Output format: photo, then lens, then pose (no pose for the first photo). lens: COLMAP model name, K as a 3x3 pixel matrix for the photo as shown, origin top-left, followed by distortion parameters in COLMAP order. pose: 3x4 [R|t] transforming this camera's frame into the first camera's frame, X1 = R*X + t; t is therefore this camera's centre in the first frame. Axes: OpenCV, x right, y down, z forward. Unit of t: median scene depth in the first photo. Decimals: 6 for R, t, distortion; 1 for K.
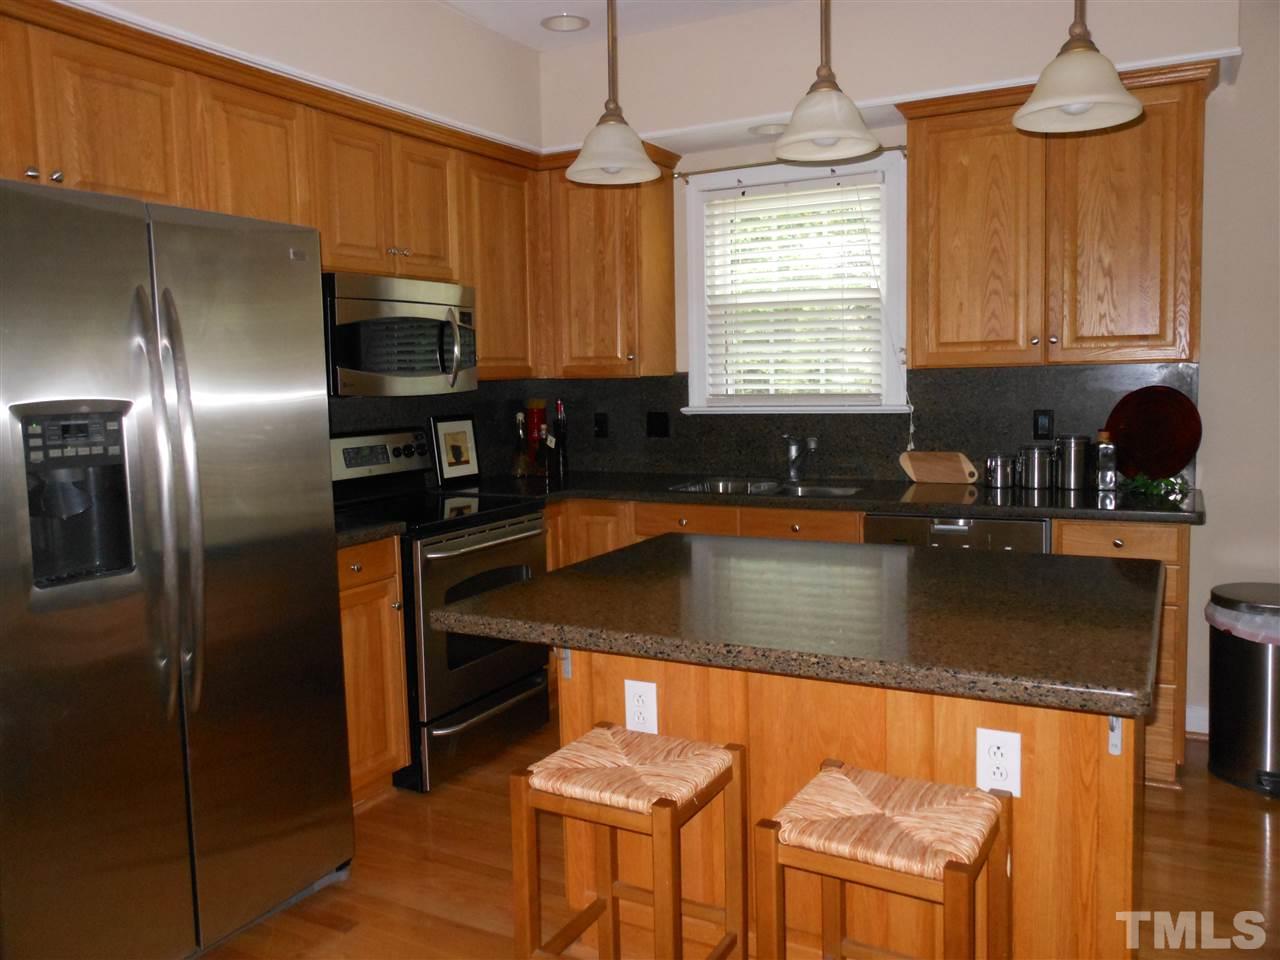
lens RADIAL K [[1003.3, 0, 624.5], [0, 1003.3, 455.4], [0, 0, 1]] dist [0.007343, -0.001697]
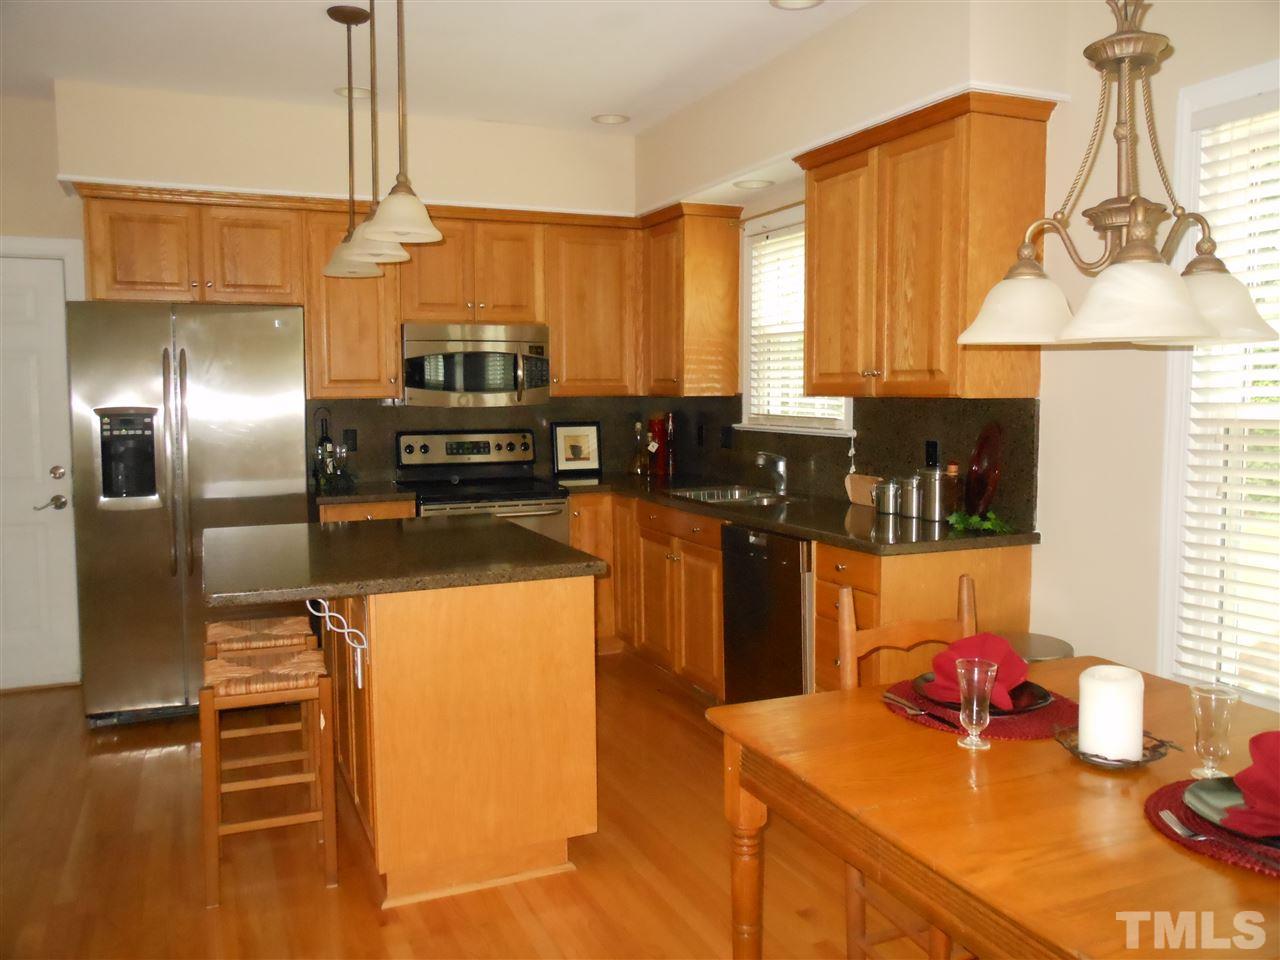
lens RADIAL K [[970.7, 0, 640.0], [0, 970.7, 480.0], [0, 0, 1]] dist [-0.061998, -0.001369]
pose [[0.797380, 0.075907, -0.598685, 0.797173], [-0.061901, 0.997113, 0.043979, -0.031441], [0.600294, 0.001991, 0.799777, 0.049555]]
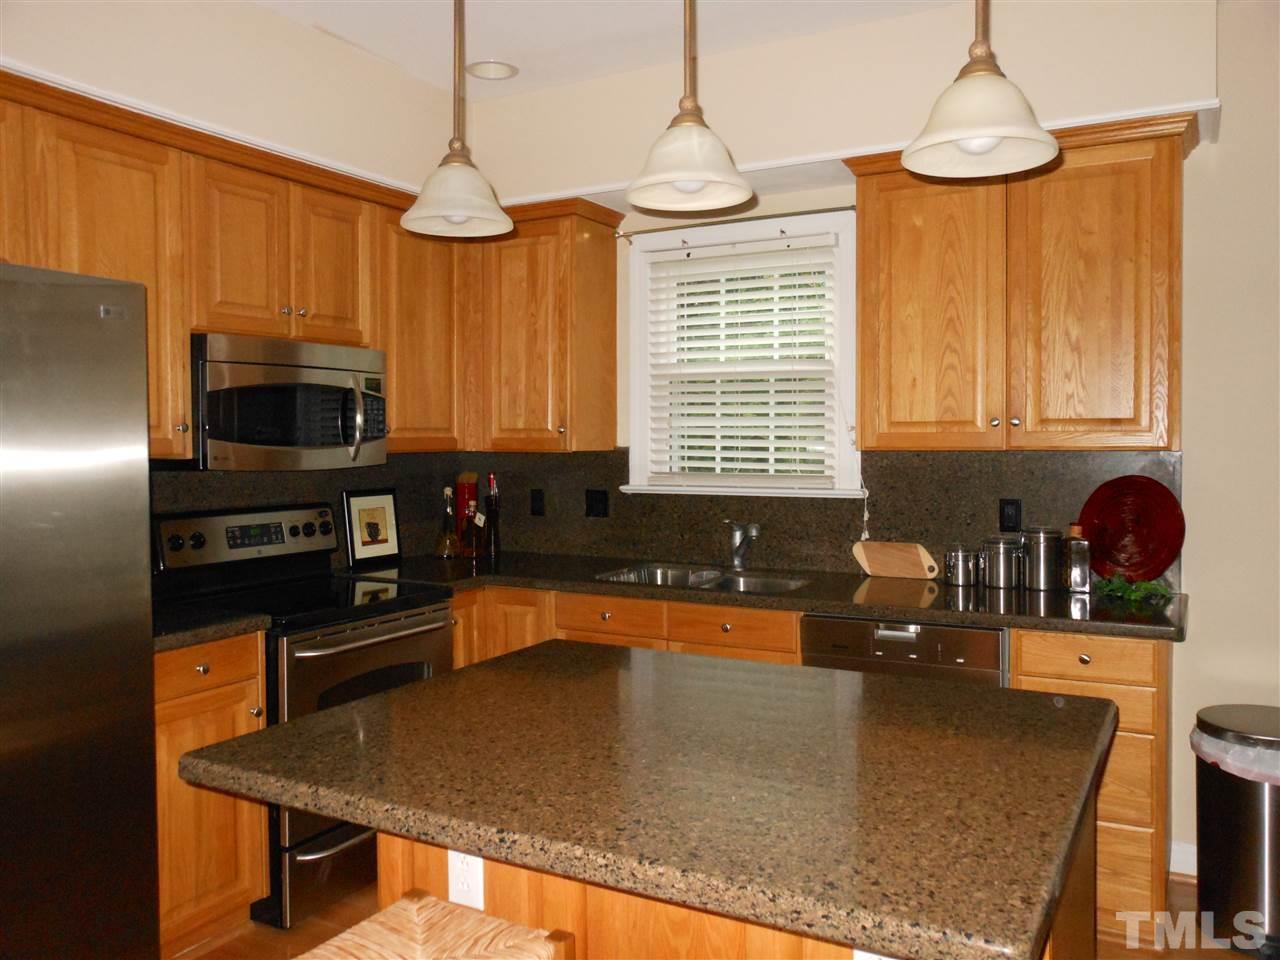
lens RADIAL K [[1006.6, 0, 623.0], [0, 1006.6, 462.7], [0, 0, 1]] dist [0.002633, 0.000038]
pose [[0.999657, 0.018349, -0.018700, 0.093343], [-0.019358, 0.998282, -0.055307, -0.022063], [0.017653, 0.055650, 0.998294, 0.104272]]
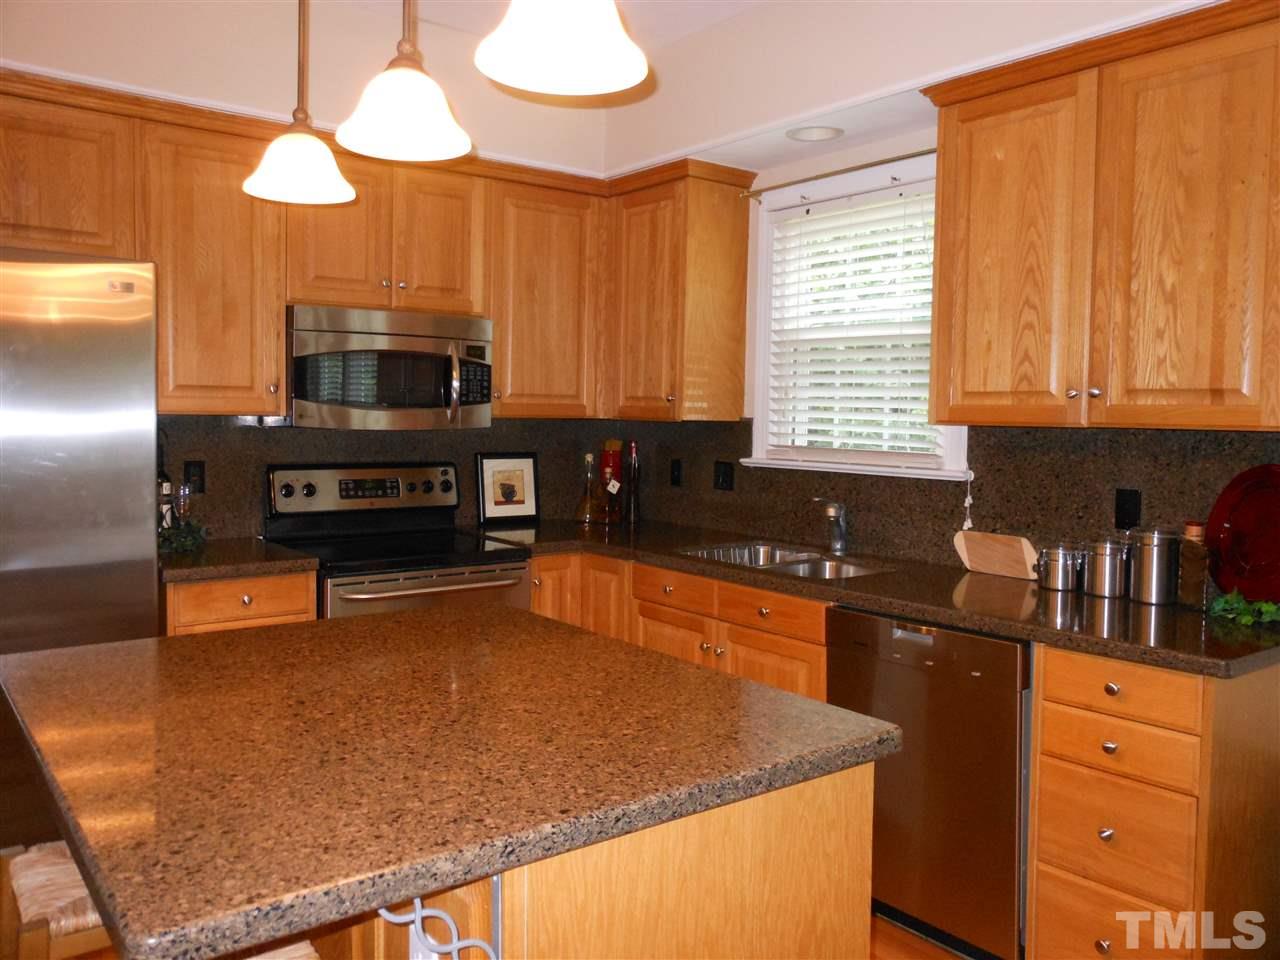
lens RADIAL K [[1003.3, 0, 624.5], [0, 1003.3, 455.4], [0, 0, 1]] dist [0.007343, -0.001697]
pose [[0.912262, 0.054586, -0.405953, 0.393071], [-0.069280, 0.997364, -0.021578, -0.029605], [0.403705, 0.047809, 0.913639, 0.198850]]
